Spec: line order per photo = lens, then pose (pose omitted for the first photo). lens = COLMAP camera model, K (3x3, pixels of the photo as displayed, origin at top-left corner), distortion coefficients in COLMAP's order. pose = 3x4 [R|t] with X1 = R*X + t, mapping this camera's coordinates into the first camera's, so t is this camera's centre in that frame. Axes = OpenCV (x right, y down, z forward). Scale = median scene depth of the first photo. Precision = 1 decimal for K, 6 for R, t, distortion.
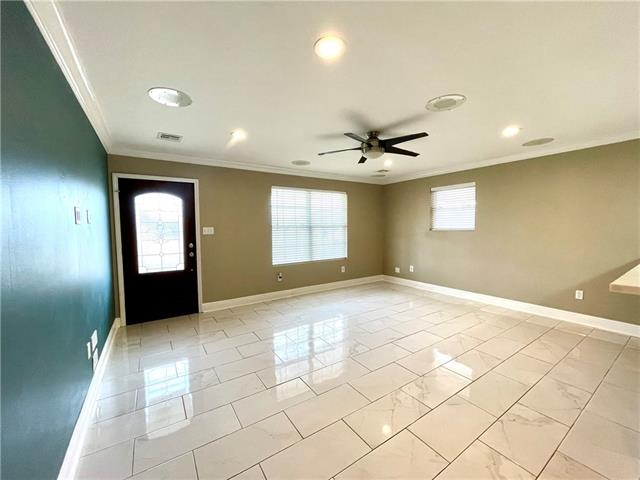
lens RADIAL K [[258.6, 0, 320.0], [0, 258.6, 240.0], [0, 0, 1]] dist [0.001588, 0.000119]
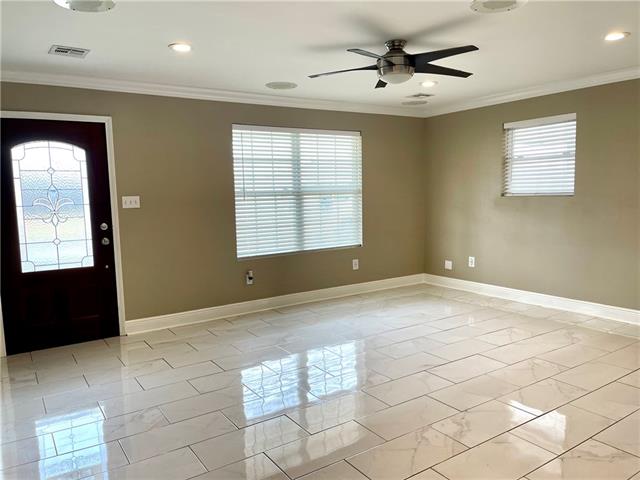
lens RADIAL K [[484.4, 0, 320.0], [0, 484.4, 240.0], [0, 0, 1]] dist [0.096540, -0.125151]
pose [[0.999905, -0.013675, 0.001862, 0.010051], [0.013567, 0.998699, 0.049149, 0.002420], [-0.002532, -0.049119, 0.998790, -0.163322]]
